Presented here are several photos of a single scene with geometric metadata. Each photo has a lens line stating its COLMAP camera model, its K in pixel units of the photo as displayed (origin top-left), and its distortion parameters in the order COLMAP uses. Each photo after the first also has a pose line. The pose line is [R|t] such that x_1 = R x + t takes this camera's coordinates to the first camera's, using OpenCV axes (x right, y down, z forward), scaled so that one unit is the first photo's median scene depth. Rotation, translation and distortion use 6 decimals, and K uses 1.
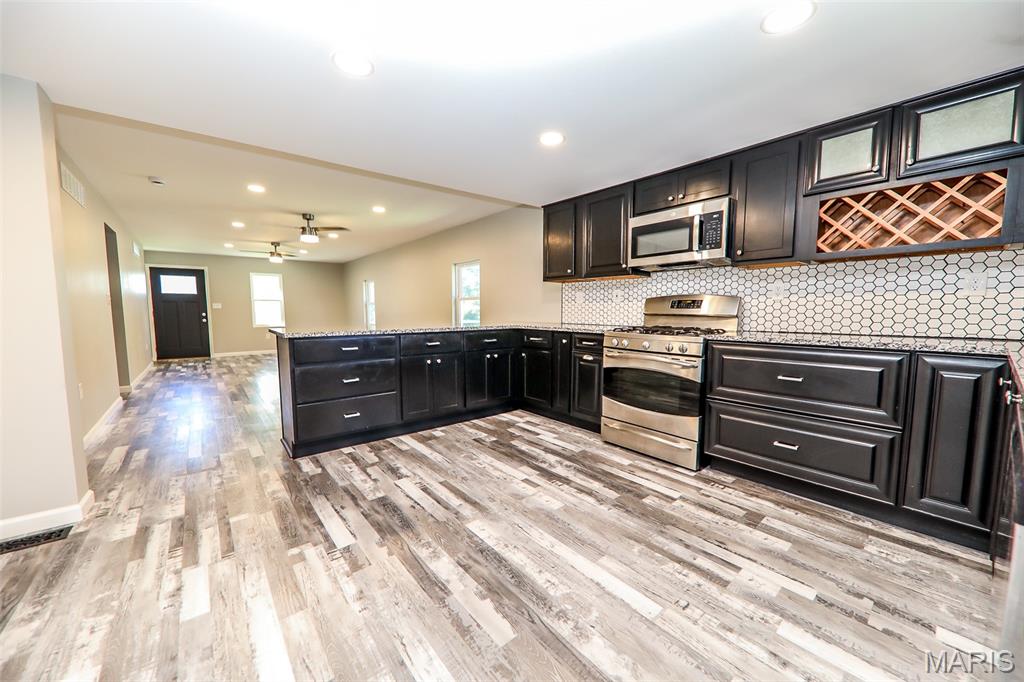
lens RADIAL K [[376.0, 0, 512.0], [0, 376.0, 341.0], [0, 0, 1]] dist [0.008896, -0.005850]
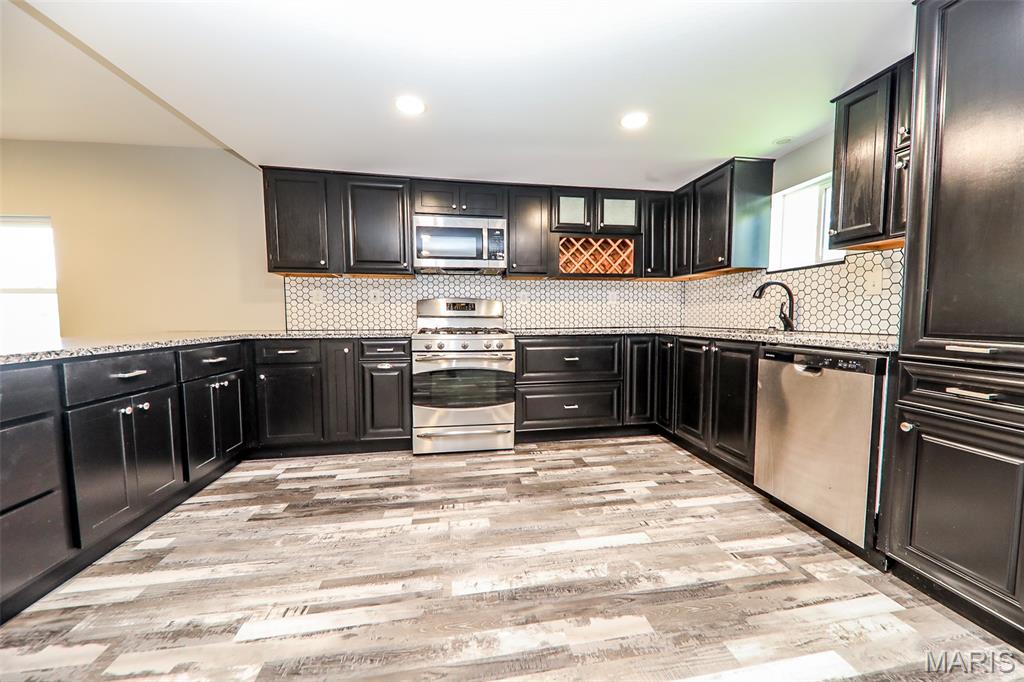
lens RADIAL K [[391.3, 0, 513.9], [0, 391.3, 341.5], [0, 0, 1]] dist [0.010476, -0.006858]
pose [[0.496209, -0.056175, 0.866384, -0.484188], [0.075996, 0.996885, 0.021111, -0.010354], [-0.864871, 0.055366, 0.498932, 0.333035]]
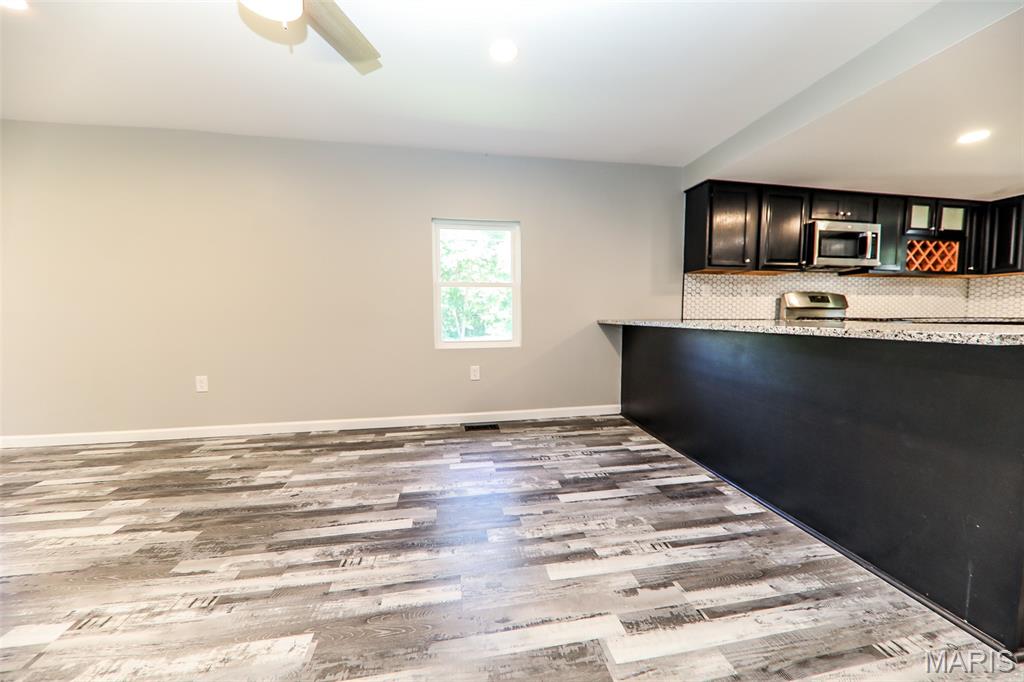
lens RADIAL K [[381.6, 0, 515.7], [0, 381.6, 346.3], [0, 0, 1]] dist [0.001573, 0.000293]
pose [[0.487896, -0.085824, 0.868673, -1.272692], [0.074062, 0.995636, 0.056770, -0.095735], [-0.869754, 0.036638, 0.492123, 1.360373]]
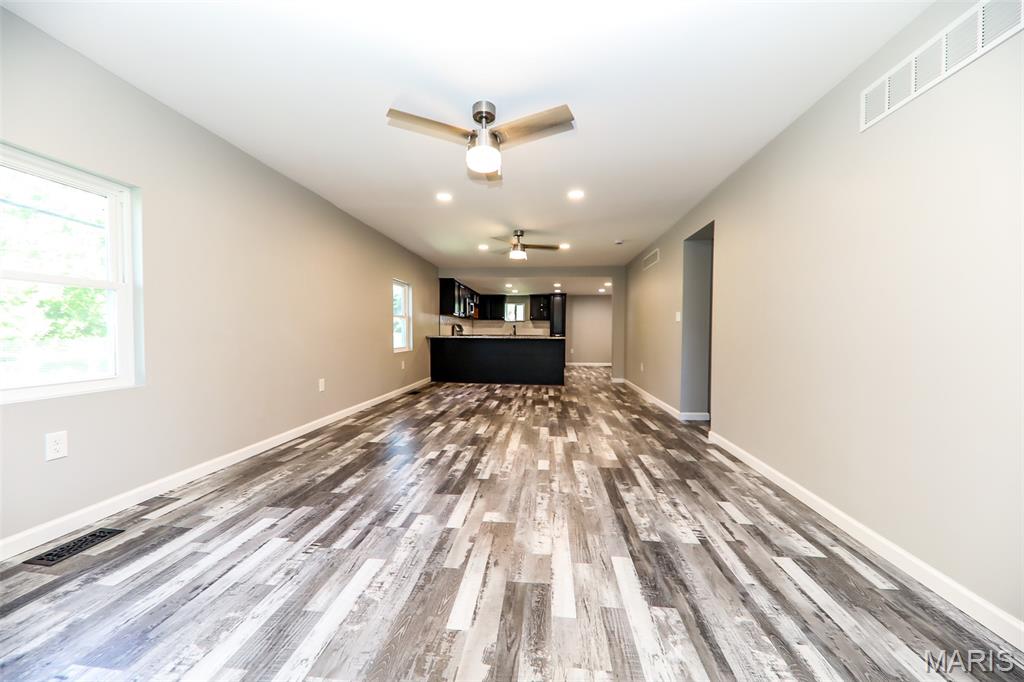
lens RADIAL K [[391.3, 0, 513.9], [0, 391.3, 341.5], [0, 0, 1]] dist [0.010476, -0.006858]
pose [[-0.707741, -0.019389, 0.706206, -2.318898], [0.053188, 0.995324, 0.080631, -0.237327], [-0.704467, 0.094628, -0.703401, 3.232635]]
